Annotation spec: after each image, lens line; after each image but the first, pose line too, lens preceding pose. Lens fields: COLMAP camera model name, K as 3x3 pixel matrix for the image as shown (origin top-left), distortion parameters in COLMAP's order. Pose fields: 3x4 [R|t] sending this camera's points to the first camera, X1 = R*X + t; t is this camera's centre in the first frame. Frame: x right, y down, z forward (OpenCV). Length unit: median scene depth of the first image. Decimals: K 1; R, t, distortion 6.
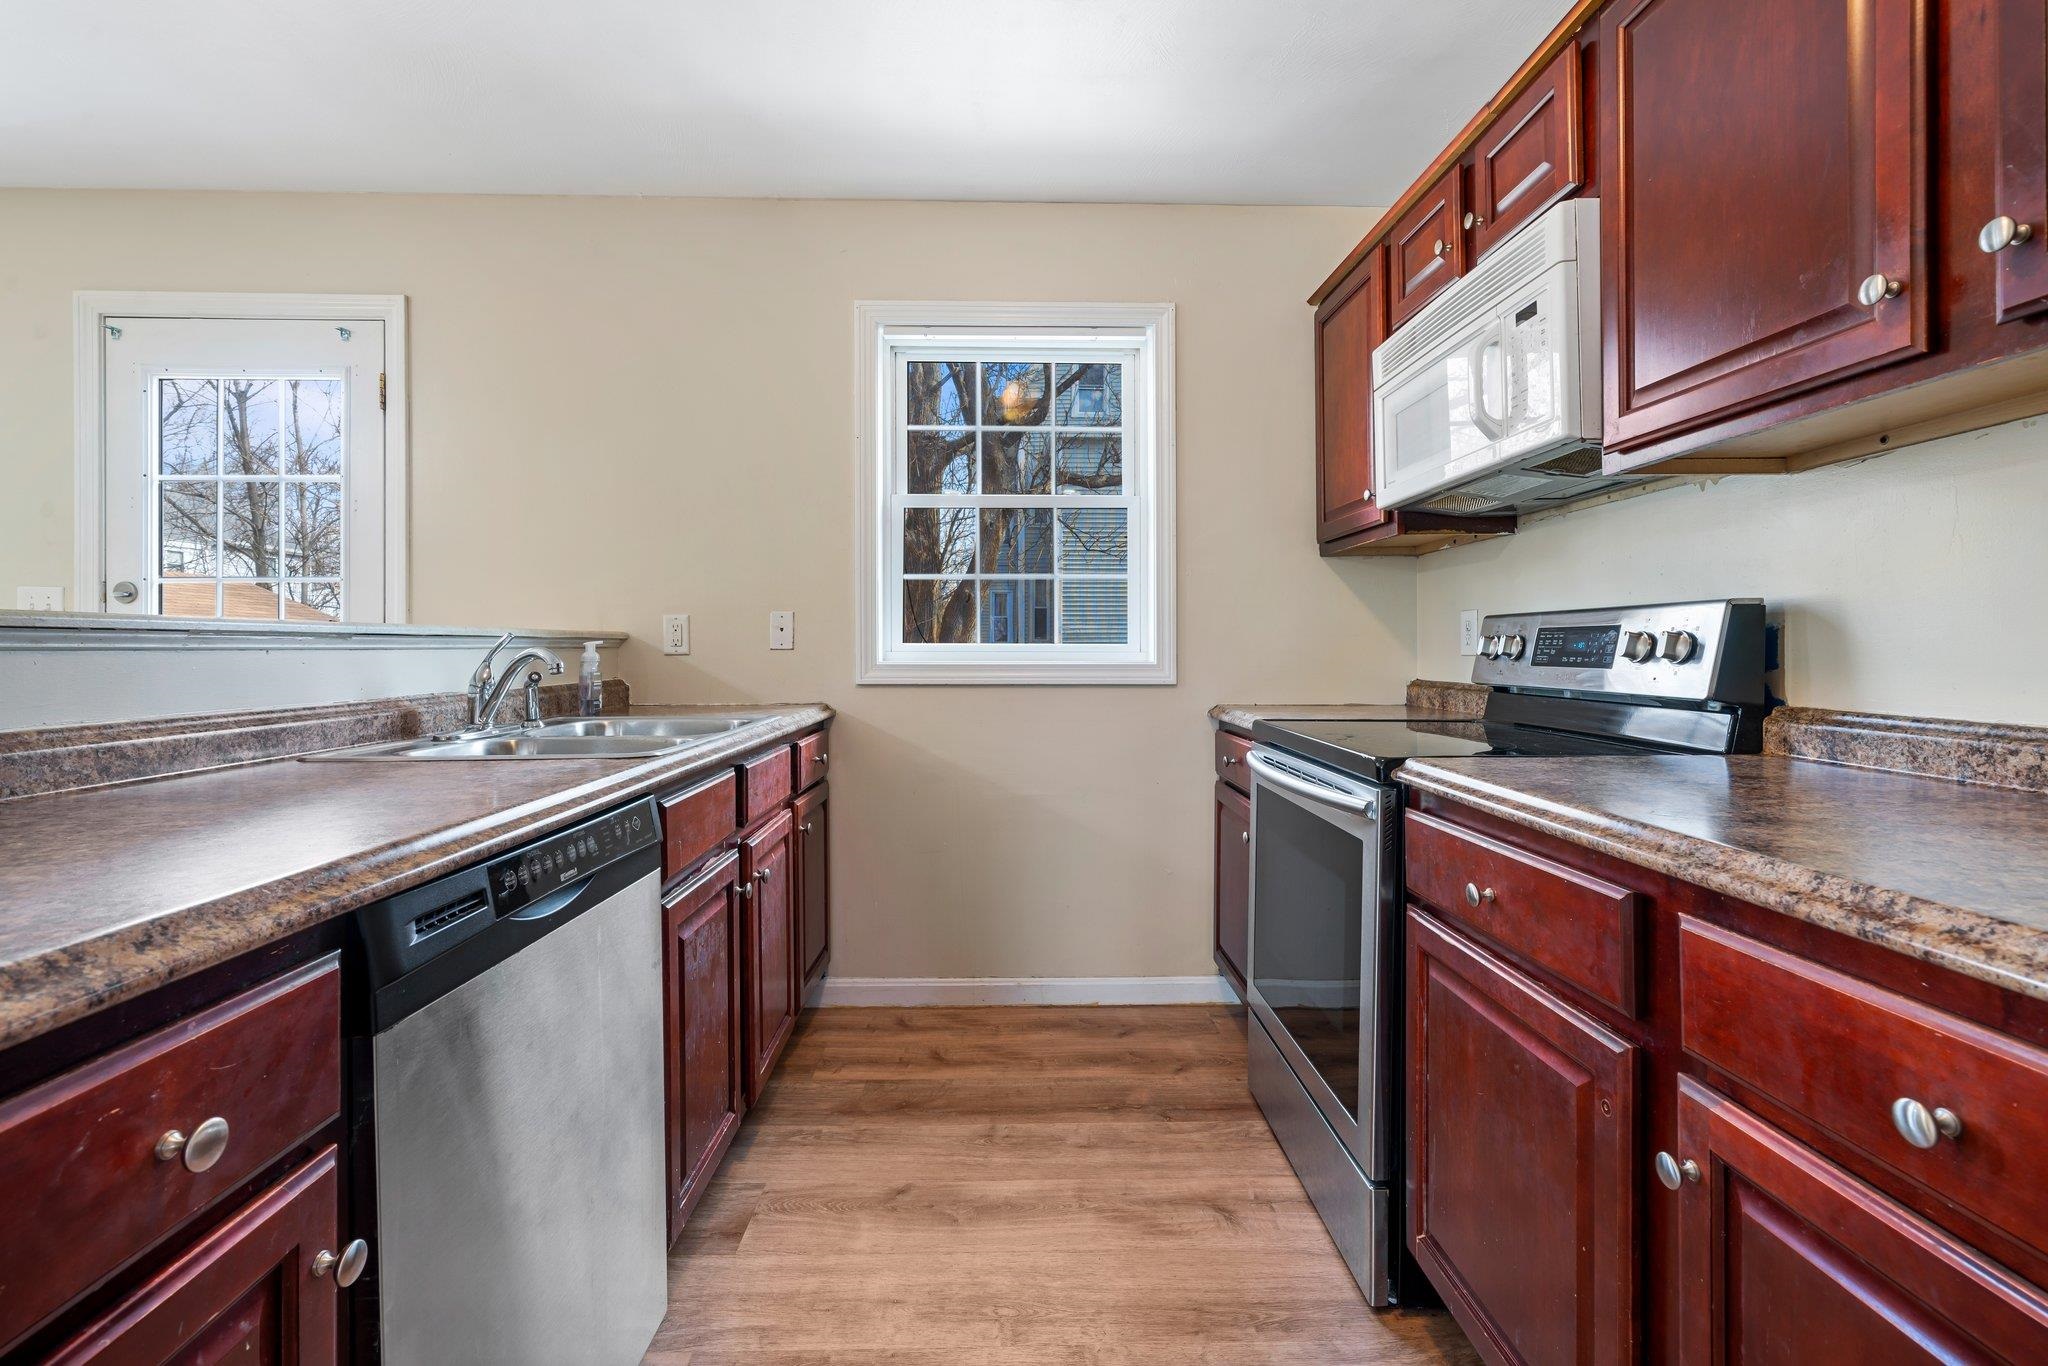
lens RADIAL K [[892.7, 0, 1029.4], [0, 892.7, 665.7], [0, 0, 1]] dist [-0.002412, 0.002729]
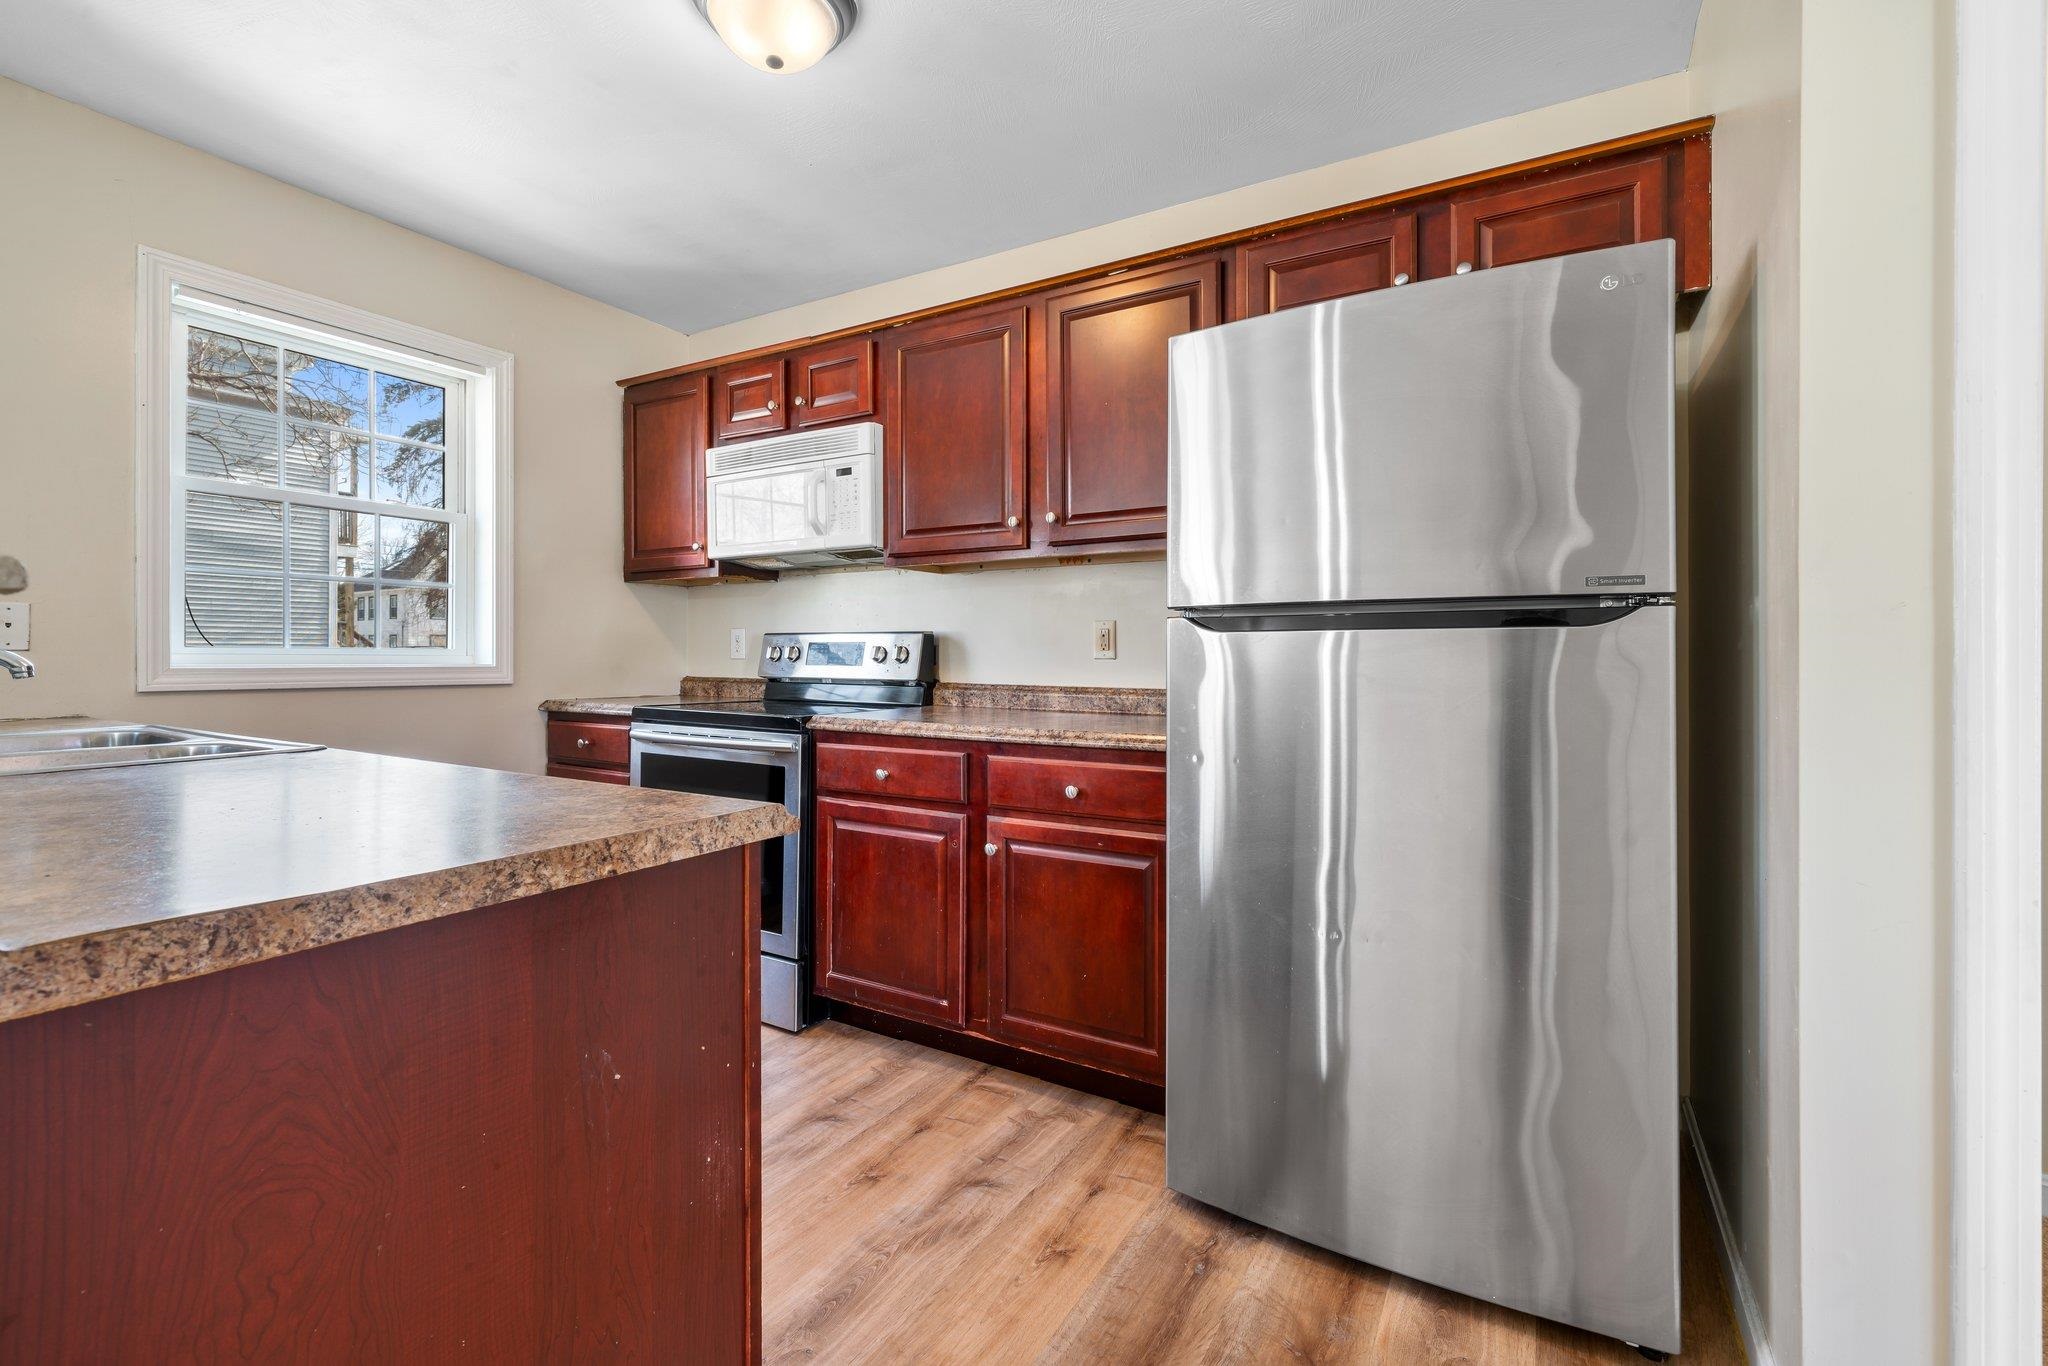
lens RADIAL K [[892.7, 0, 993.5], [0, 892.7, 656.2], [0, 0, 1]] dist [-0.002412, 0.002729]
pose [[0.542353, 0.008080, 0.840112, -0.876666], [0.009032, 0.999840, -0.015448, 0.016275], [-0.840102, 0.015966, 0.542193, -0.263693]]
